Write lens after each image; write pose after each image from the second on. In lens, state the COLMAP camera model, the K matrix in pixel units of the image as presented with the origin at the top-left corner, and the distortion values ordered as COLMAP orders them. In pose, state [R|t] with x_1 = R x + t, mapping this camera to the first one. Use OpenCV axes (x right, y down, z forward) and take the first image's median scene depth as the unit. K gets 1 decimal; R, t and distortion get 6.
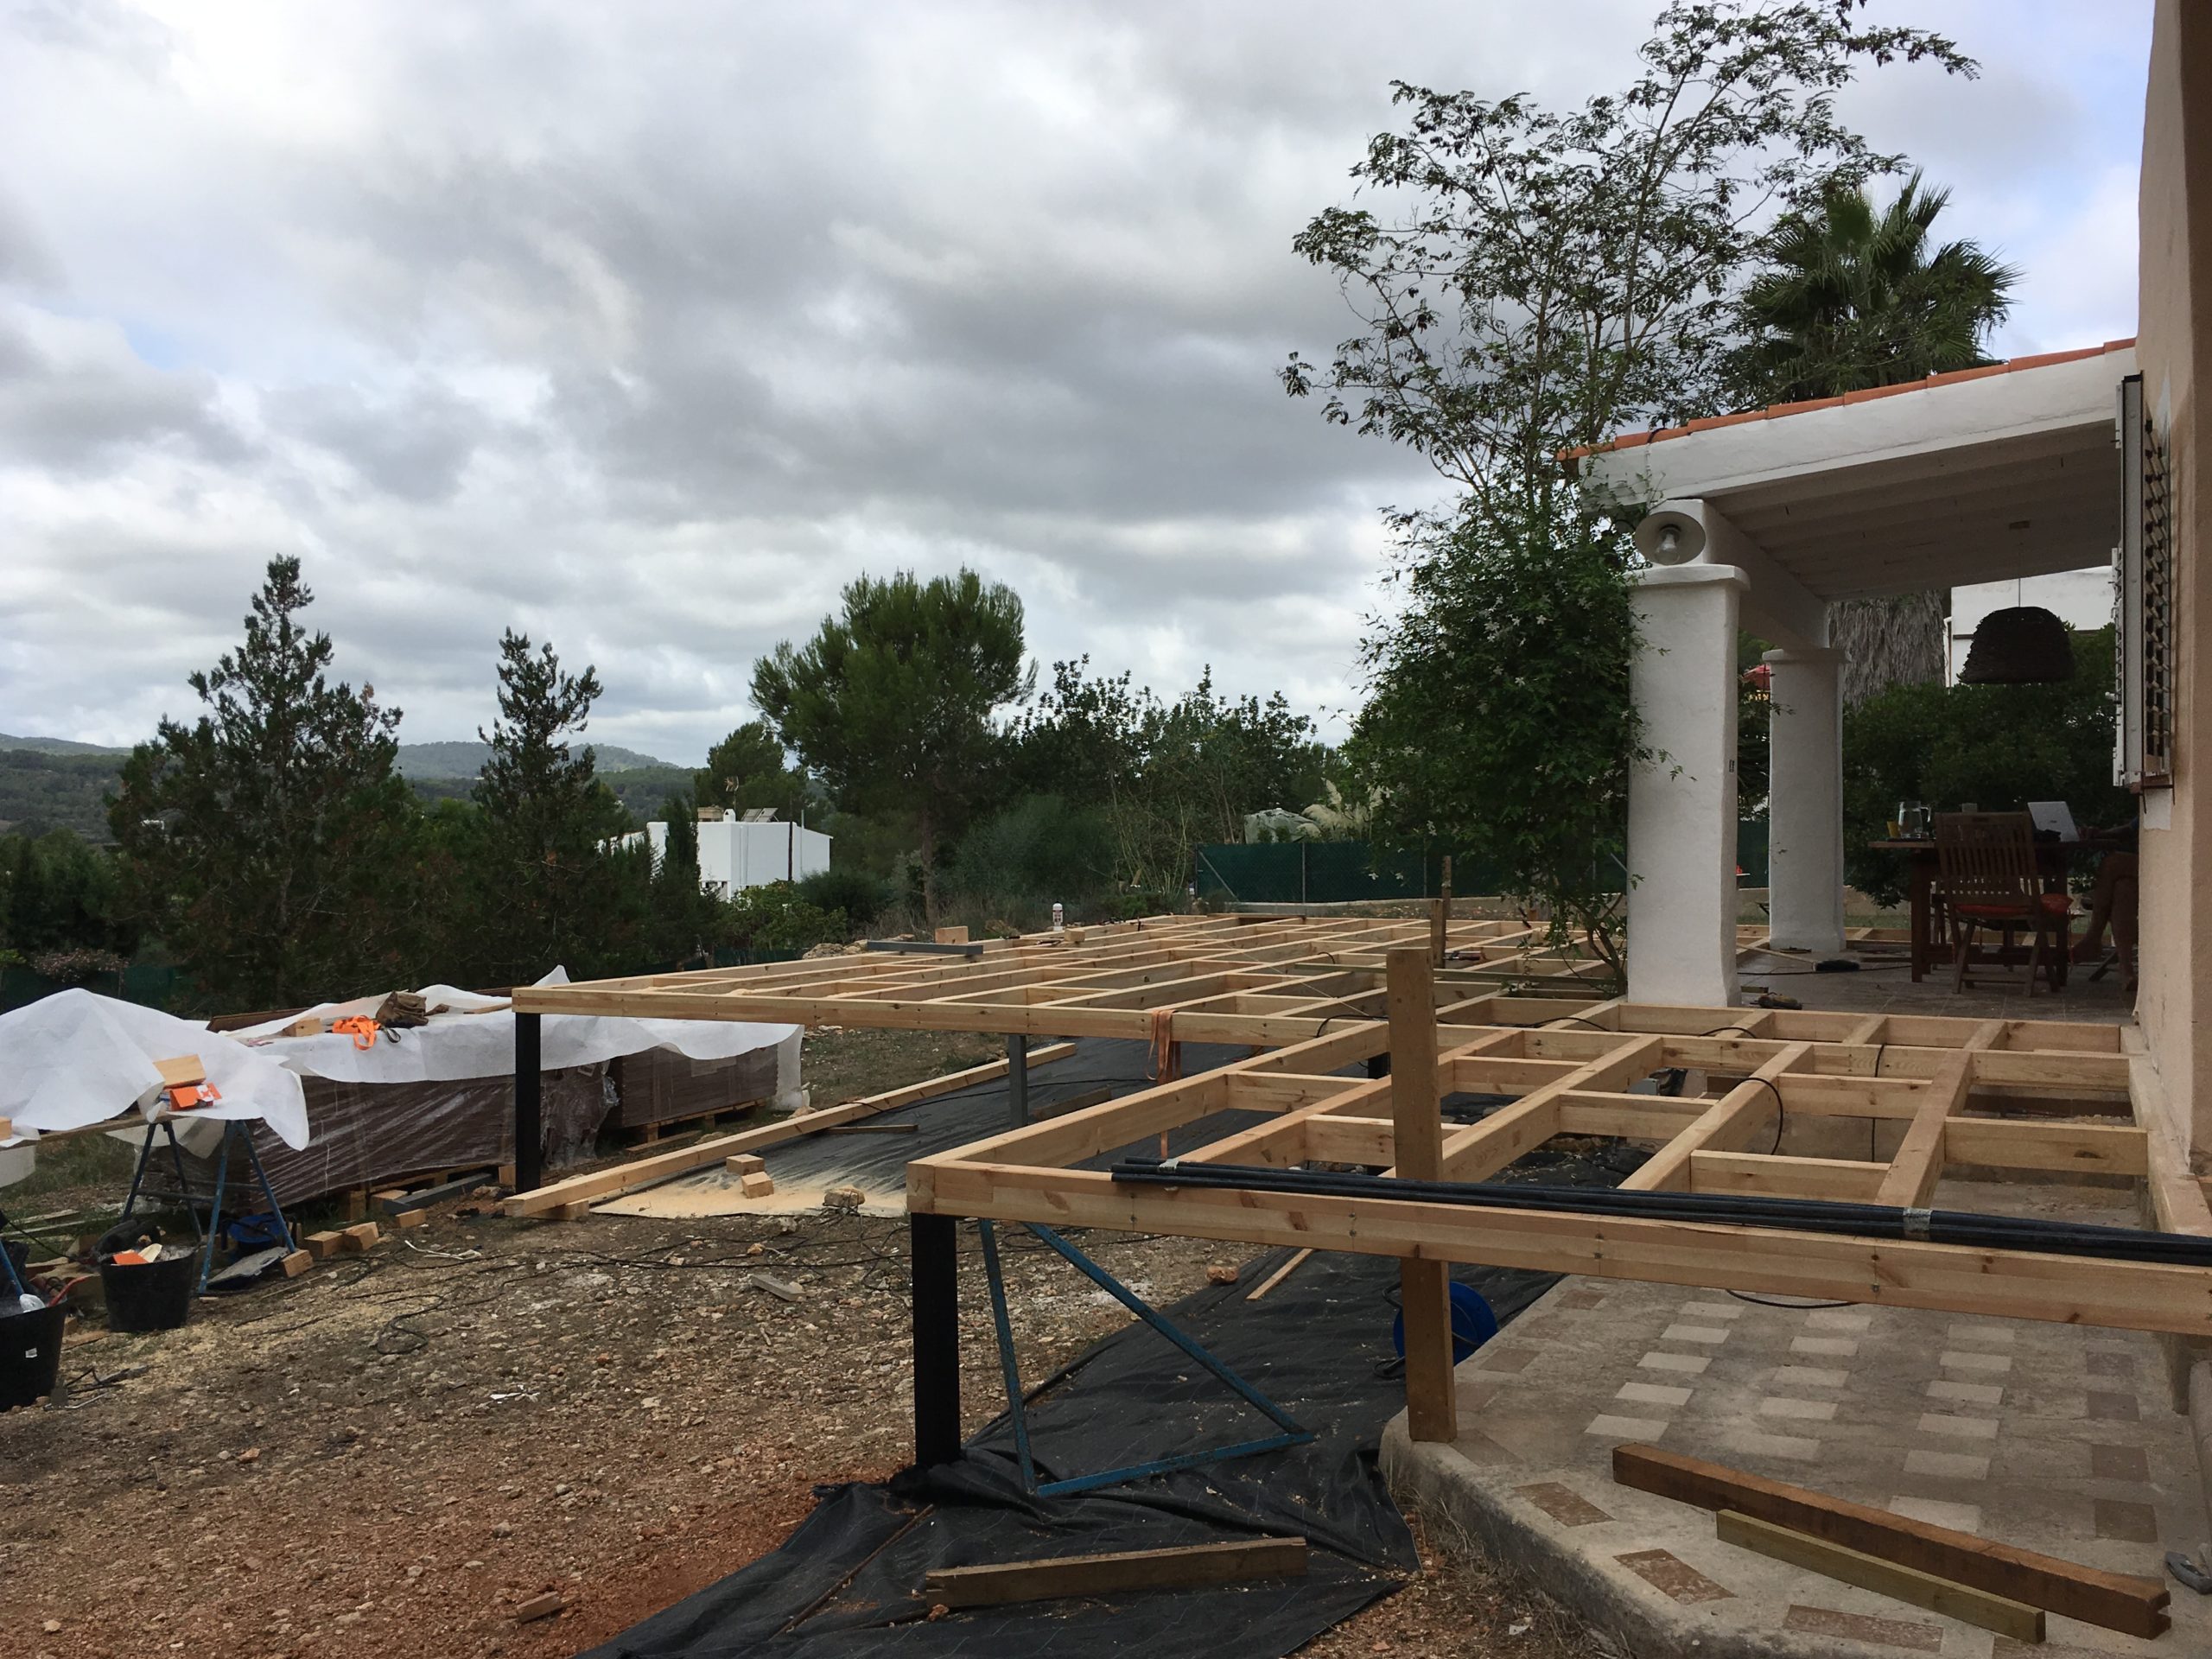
lens RADIAL K [[1964.6, 0, 1106.0], [0, 1964.6, 829.5], [0, 0, 1]] dist [0.001171, -0.296710]
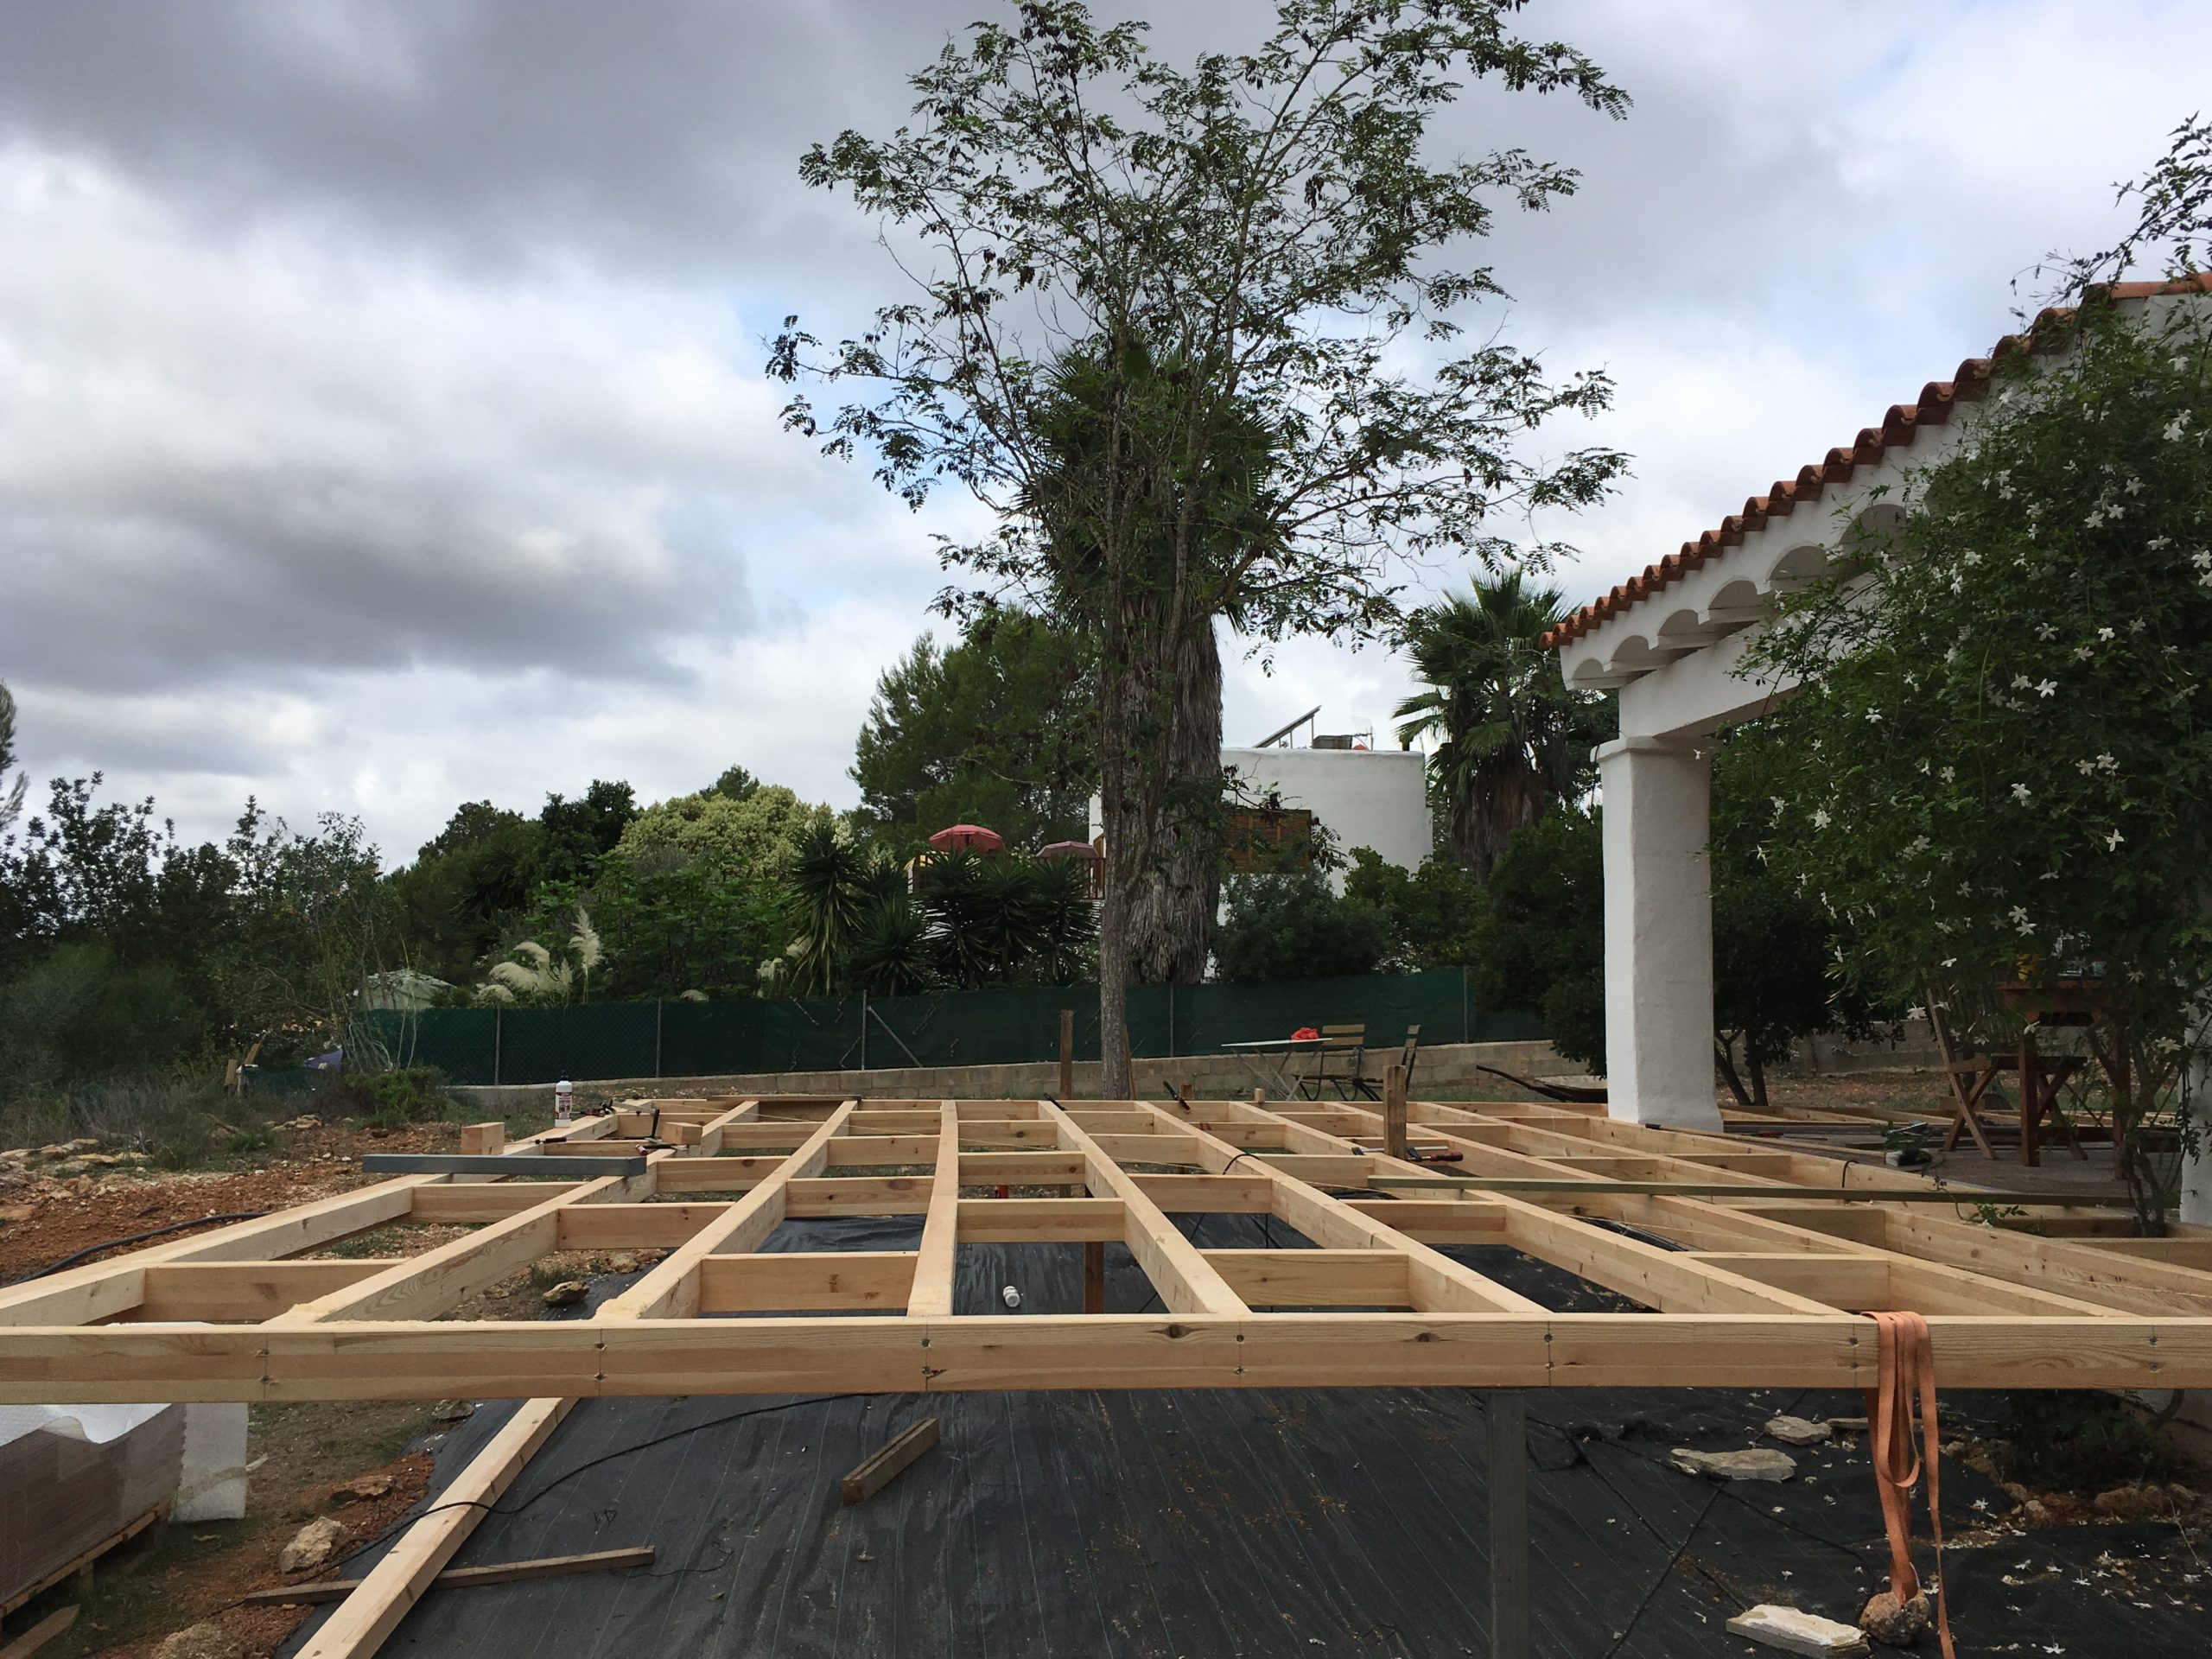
lens RADIAL K [[1974.8, 0, 1108.4], [0, 1974.8, 773.9], [0, 0, 1]] dist [0.001371, 0.001897]
pose [[0.864436, 0.071697, 0.497605, -0.055569], [-0.011128, 0.992265, -0.123637, 0.005231], [-0.502620, 0.101339, 0.858547, 0.117497]]
